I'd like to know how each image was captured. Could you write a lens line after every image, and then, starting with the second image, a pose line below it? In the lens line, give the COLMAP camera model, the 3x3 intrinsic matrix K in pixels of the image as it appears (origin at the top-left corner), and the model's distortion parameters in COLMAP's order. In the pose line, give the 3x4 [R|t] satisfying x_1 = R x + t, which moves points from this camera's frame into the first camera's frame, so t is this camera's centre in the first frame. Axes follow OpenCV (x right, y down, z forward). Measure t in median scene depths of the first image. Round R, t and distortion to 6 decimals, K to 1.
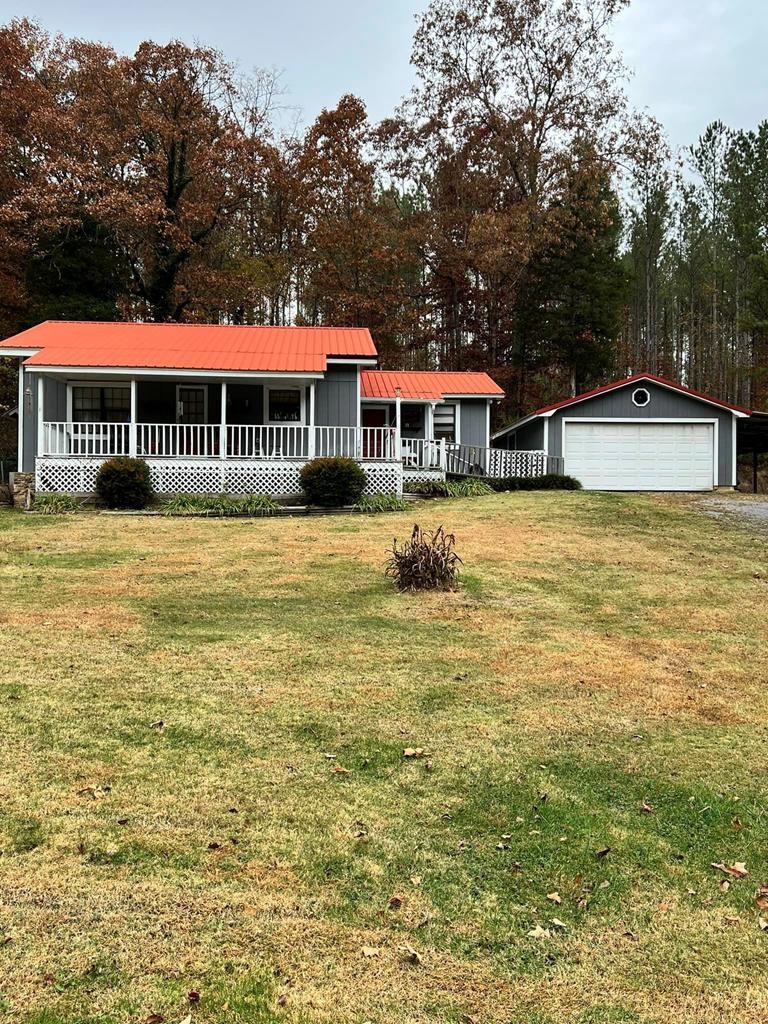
lens RADIAL K [[822.3, 0, 377.9], [0, 822.3, 529.2], [0, 0, 1]] dist [0.071016, -0.011239]
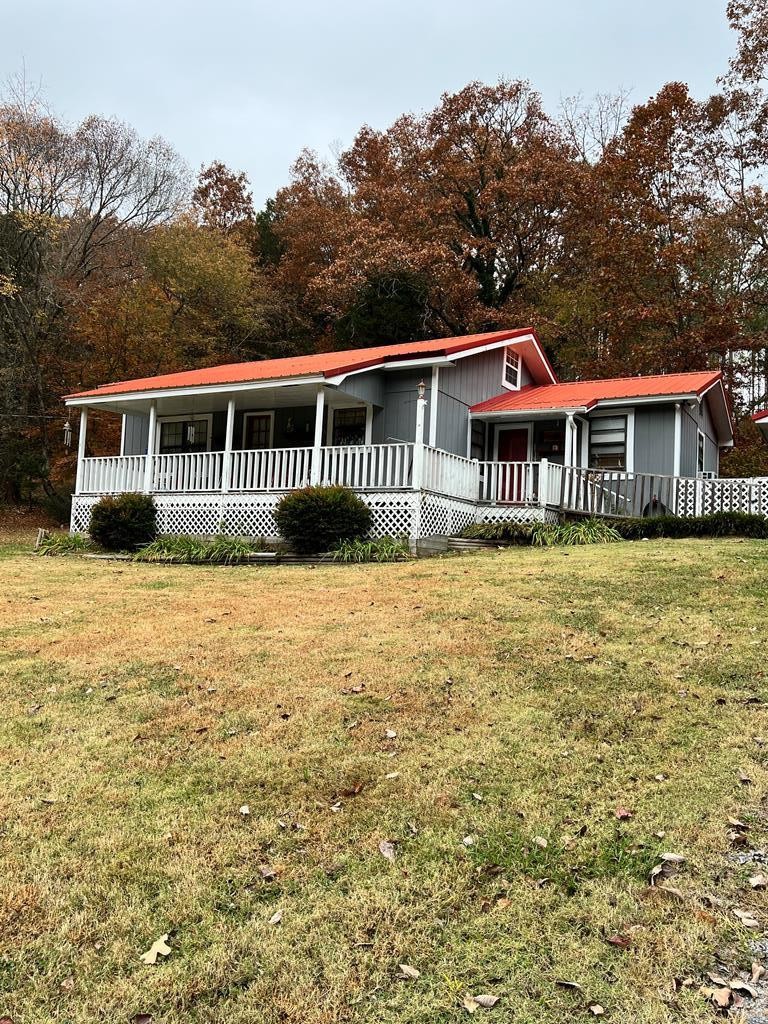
lens RADIAL K [[783.7, 0, 399.8], [0, 783.7, 511.3], [0, 0, 1]] dist [0.067474, -0.002050]
pose [[0.836712, -0.010336, -0.547546, 0.373419], [-0.042607, 0.995563, -0.083902, -0.010129], [0.545984, 0.093531, 0.832558, 0.451855]]
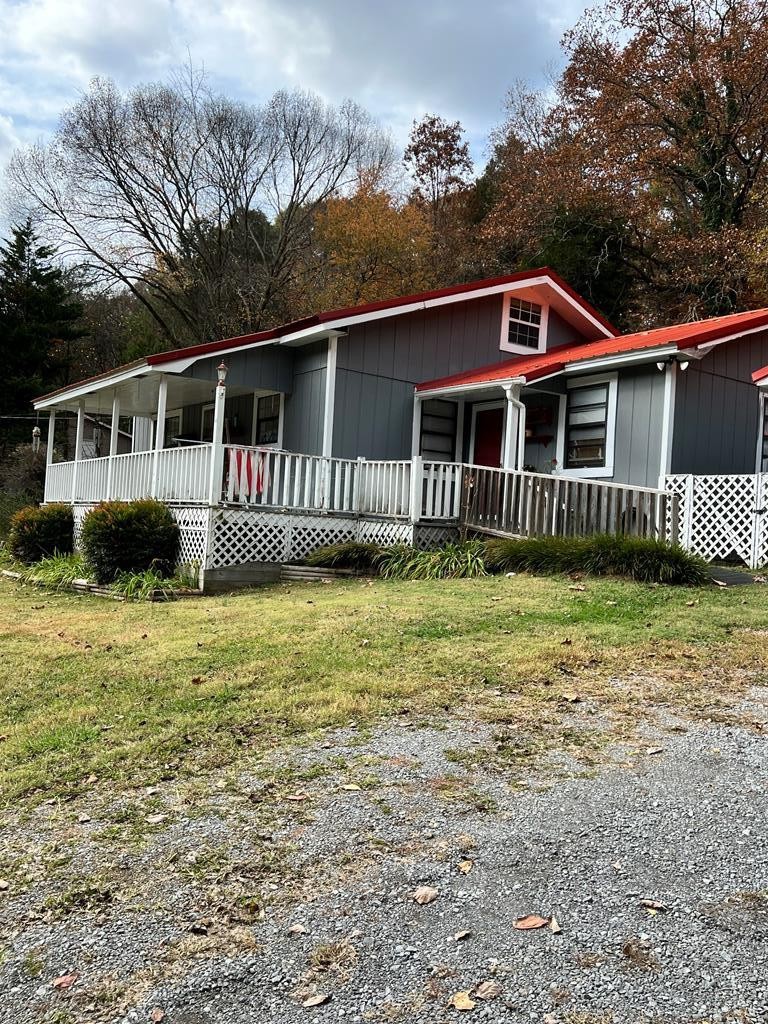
lens RADIAL K [[822.3, 0, 377.9], [0, 822.3, 529.2], [0, 0, 1]] dist [0.071016, -0.011239]
pose [[0.534490, 0.021952, -0.844889, 0.540420], [-0.056839, 0.998333, -0.010018, -0.069303], [0.843261, 0.053378, 0.534847, 0.808909]]
